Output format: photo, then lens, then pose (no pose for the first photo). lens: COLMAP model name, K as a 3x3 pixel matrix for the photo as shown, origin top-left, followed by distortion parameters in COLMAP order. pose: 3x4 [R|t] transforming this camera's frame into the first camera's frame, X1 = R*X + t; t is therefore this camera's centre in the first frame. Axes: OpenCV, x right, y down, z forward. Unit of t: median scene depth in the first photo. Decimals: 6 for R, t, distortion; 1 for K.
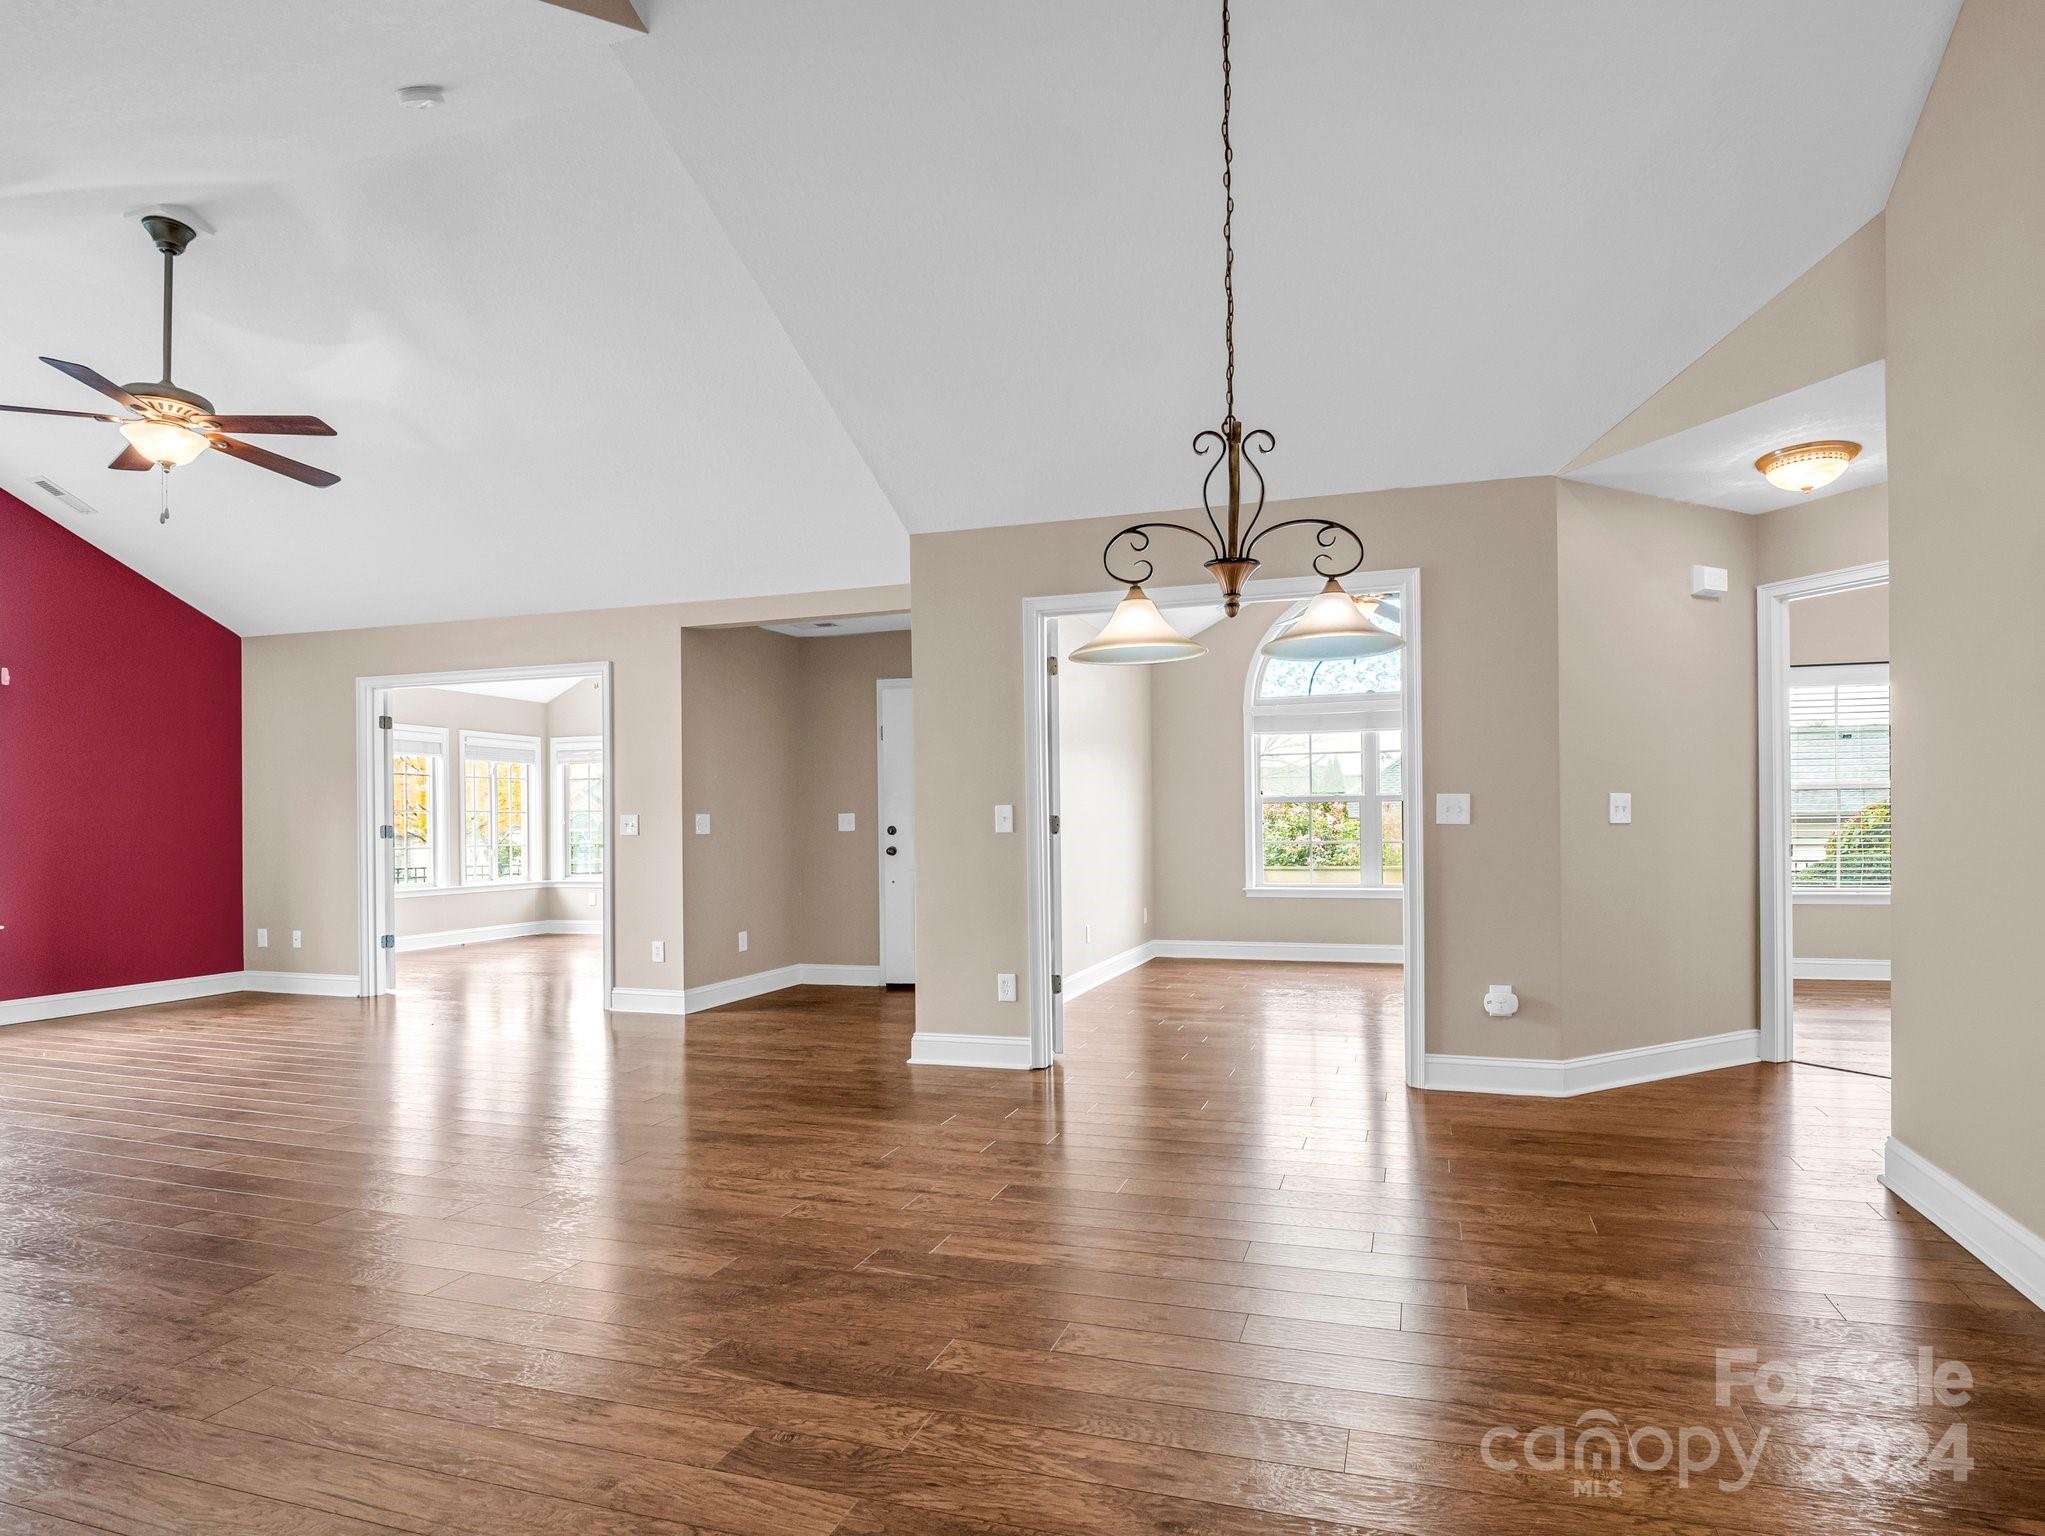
lens RADIAL K [[1011.1, 0, 1091.4], [0, 1011.1, 829.7], [0, 0, 1]] dist [-0.003040, -0.006337]
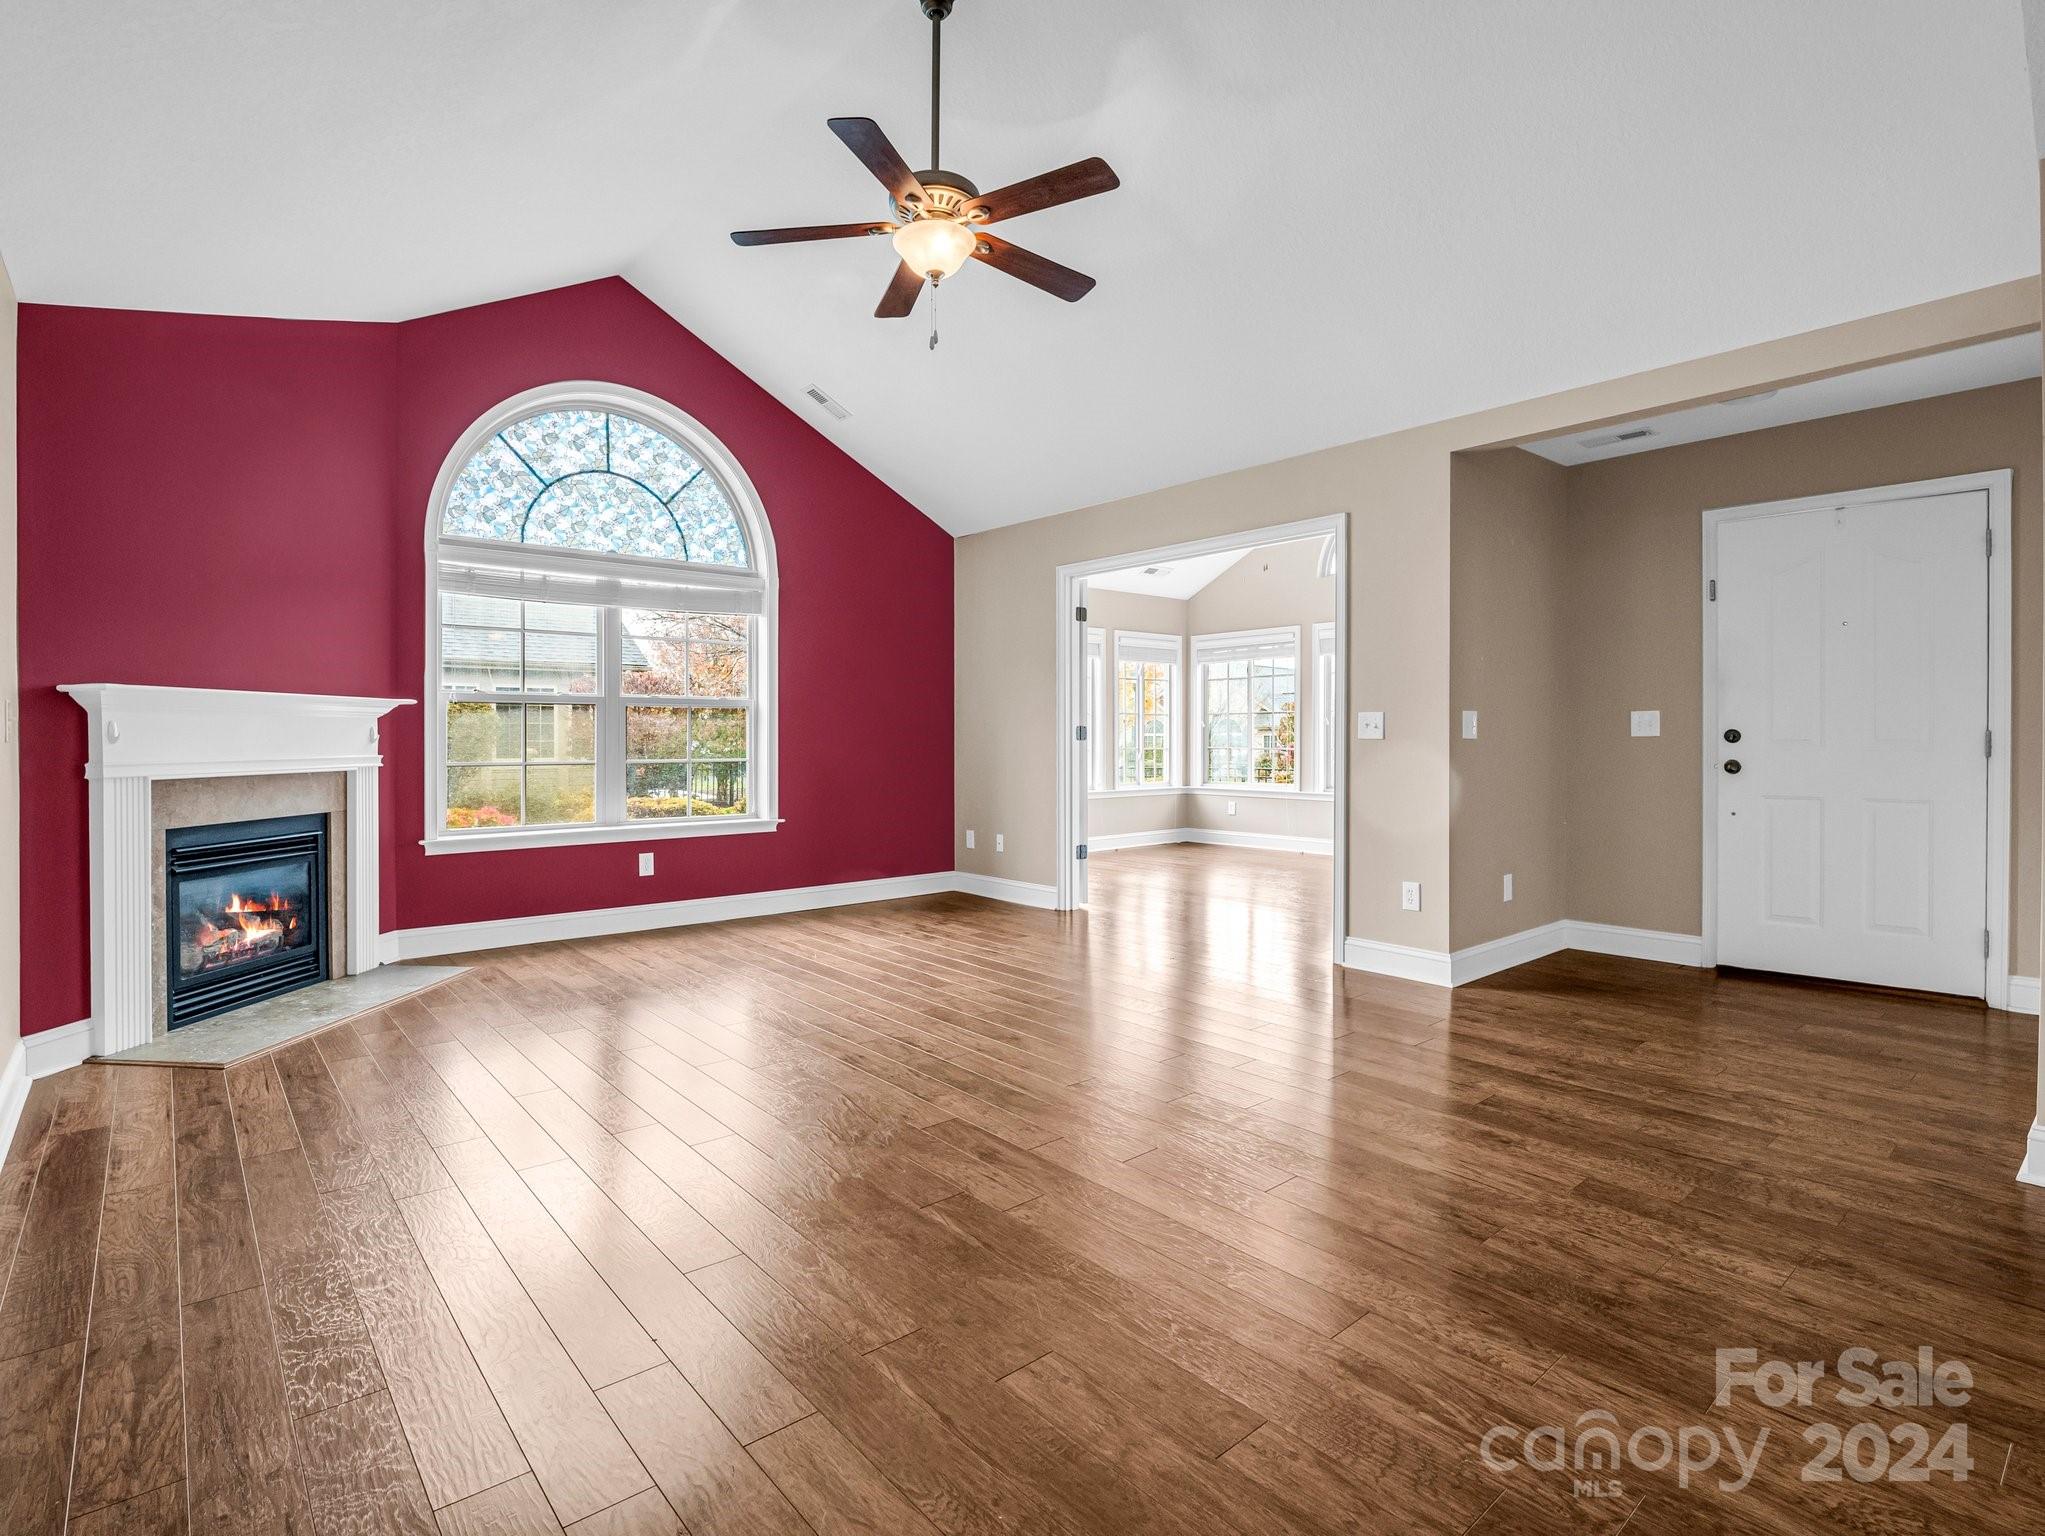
lens RADIAL K [[1011.1, 0, 1018.1], [0, 1011.1, 753.1], [0, 0, 1]] dist [-0.003040, -0.006337]
pose [[0.828756, 0.017445, -0.559339, -0.255004], [-0.008321, 0.999788, 0.018853, 0.003957], [0.559549, -0.010970, 0.828725, 0.224702]]
